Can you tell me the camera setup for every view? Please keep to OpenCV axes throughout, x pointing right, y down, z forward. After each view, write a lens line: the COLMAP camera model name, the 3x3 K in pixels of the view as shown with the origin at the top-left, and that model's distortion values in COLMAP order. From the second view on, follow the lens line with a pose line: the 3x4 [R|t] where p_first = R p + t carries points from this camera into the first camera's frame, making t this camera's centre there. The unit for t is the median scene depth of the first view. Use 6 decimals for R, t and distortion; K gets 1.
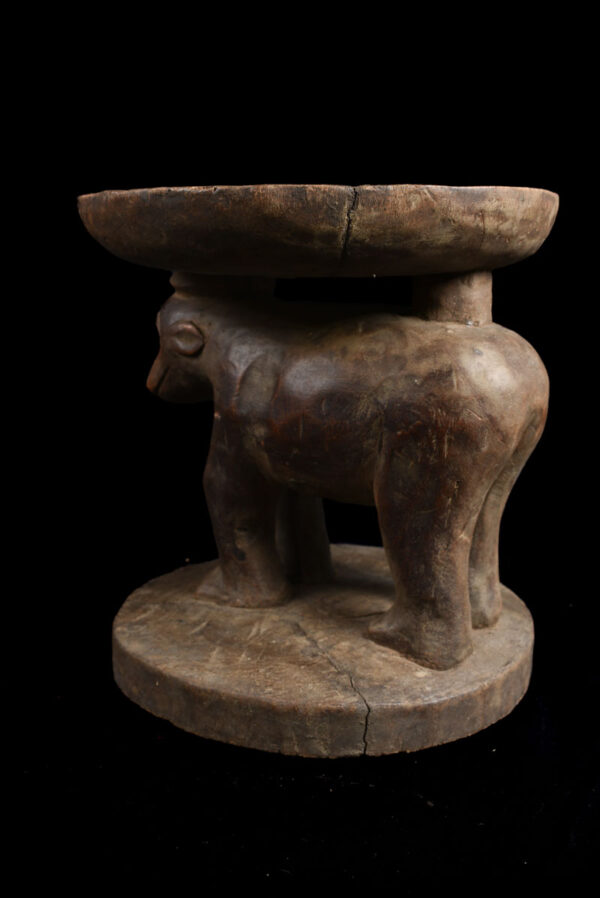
lens RADIAL K [[1003.9, 0, 300.0], [0, 1003.9, 449.0], [0, 0, 1]] dist [-0.044741, -0.015572]
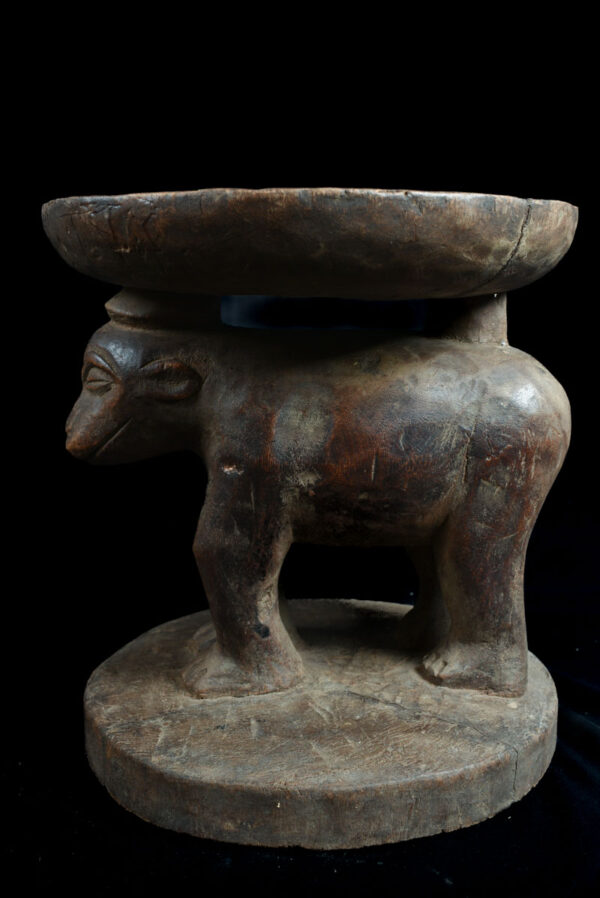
lens RADIAL K [[1003.9, 0, 300.0], [0, 1003.9, 449.0], [0, 0, 1]] dist [-0.044741, -0.015572]
pose [[0.773853, -0.102386, 0.625035, -0.632639], [0.128354, 0.991722, 0.003538, -0.052031], [-0.620224, 0.077488, 0.780588, 0.362494]]
